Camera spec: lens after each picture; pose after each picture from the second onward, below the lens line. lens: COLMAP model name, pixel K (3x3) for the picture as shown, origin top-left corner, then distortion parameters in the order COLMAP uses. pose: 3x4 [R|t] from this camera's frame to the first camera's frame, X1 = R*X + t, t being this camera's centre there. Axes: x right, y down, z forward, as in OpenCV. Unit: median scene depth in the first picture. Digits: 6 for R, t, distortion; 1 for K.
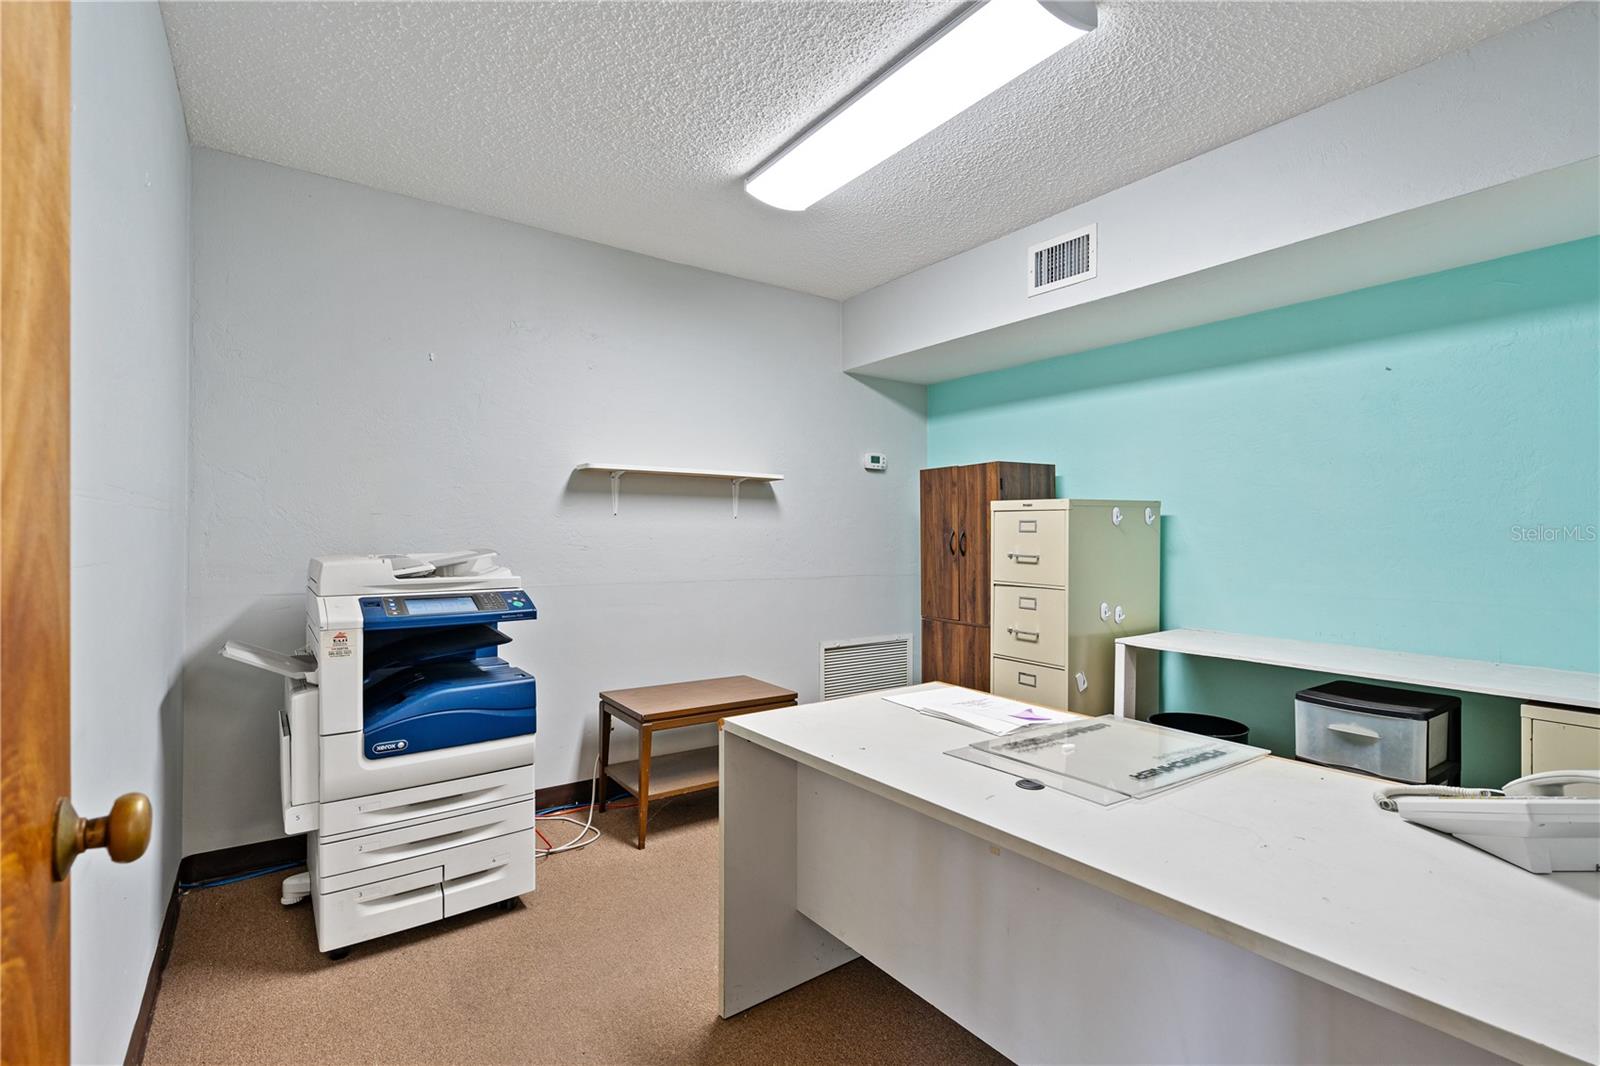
lens RADIAL K [[737.8, 0, 796.5], [0, 737.8, 538.7], [0, 0, 1]] dist [-0.000795, 0.000652]
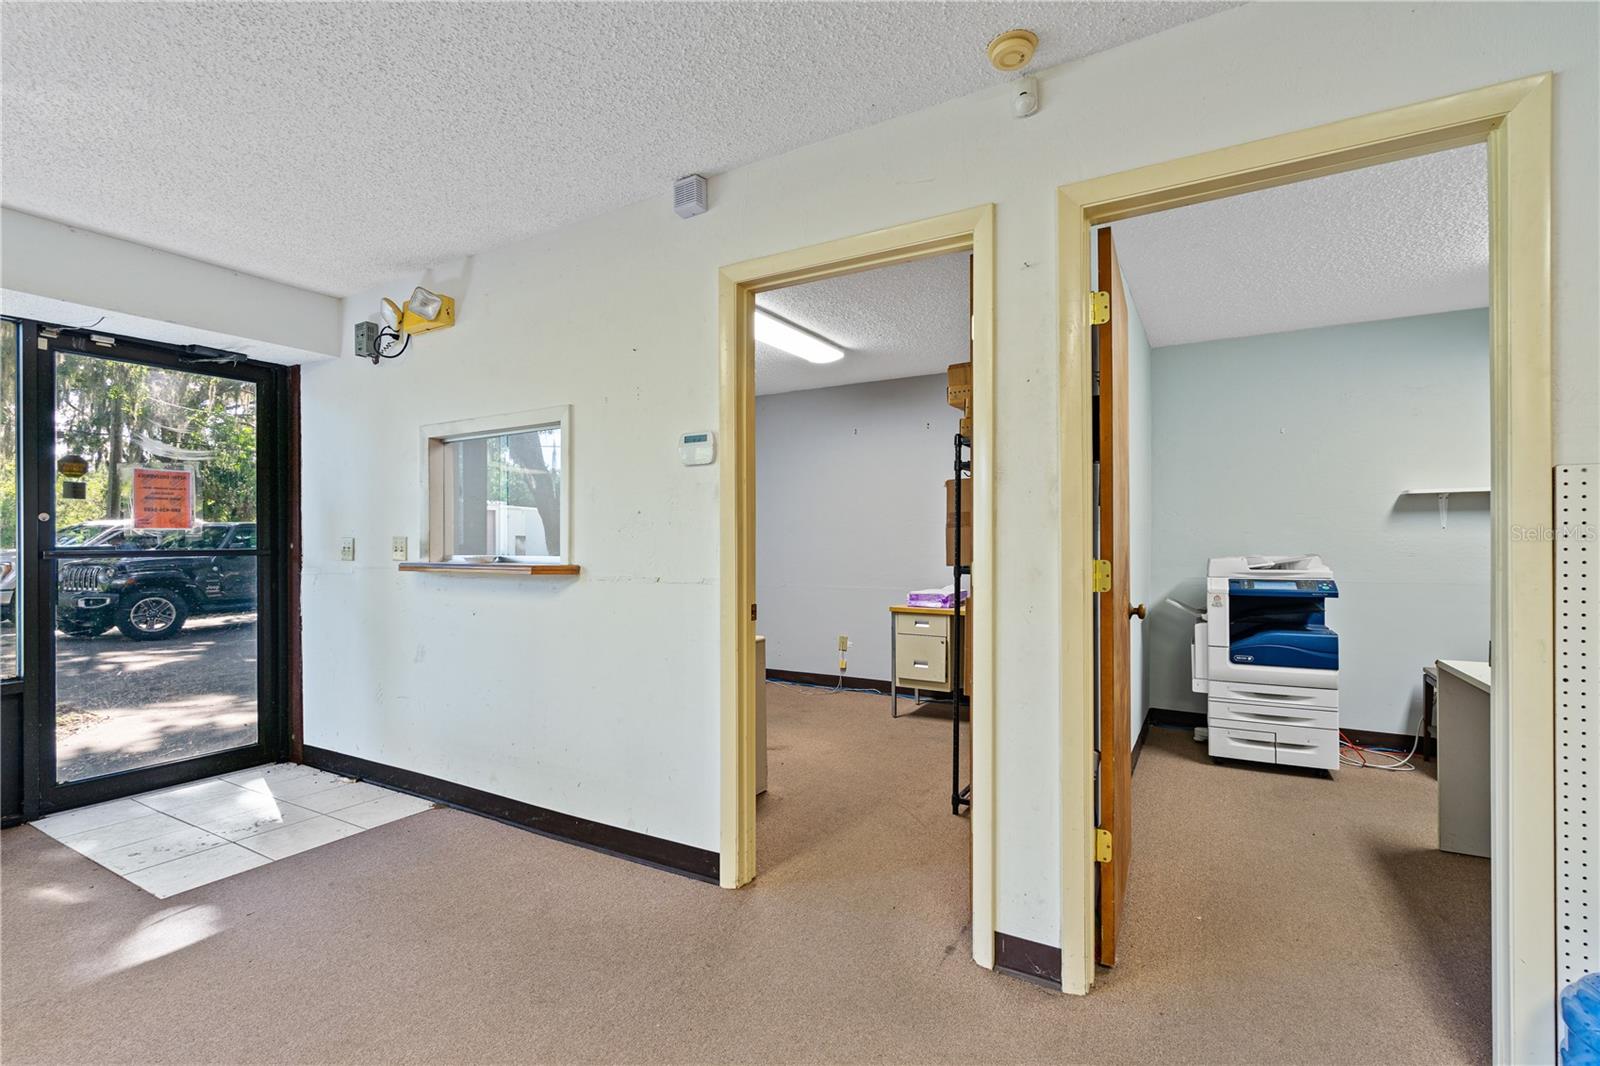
lens RADIAL K [[696.7, 0, 827.6], [0, 696.7, 537.9], [0, 0, 1]] dist [-0.001579, -0.000059]
pose [[0.434175, -0.010902, -0.900763, 0.550524], [-0.001478, 0.999917, -0.012815, 0.001267], [0.900828, 0.006895, 0.434122, -0.676482]]
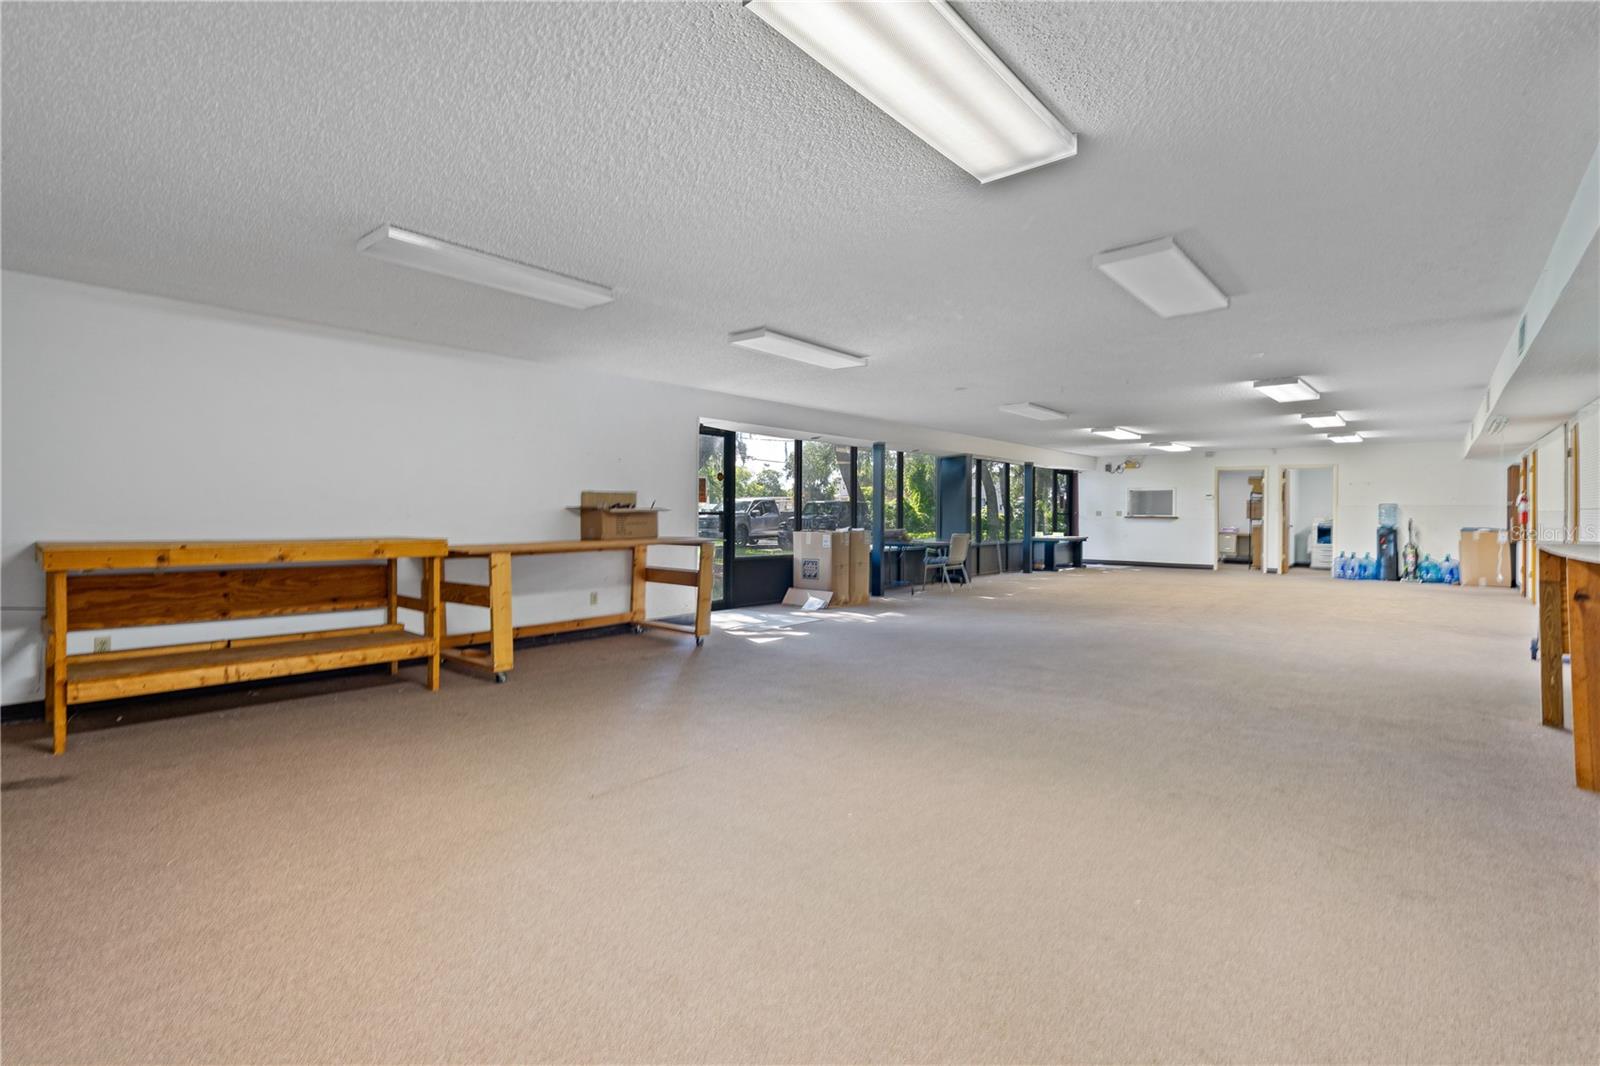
lens RADIAL K [[756.5, 0, 801.3], [0, 756.5, 517.2], [0, 0, 1]] dist [-0.001345, 0.000152]
pose [[0.259982, 0.006964, -0.965588, 5.684664], [-0.014080, 0.999895, 0.003420, 0.066467], [0.965511, 0.012706, 0.260053, -6.318859]]
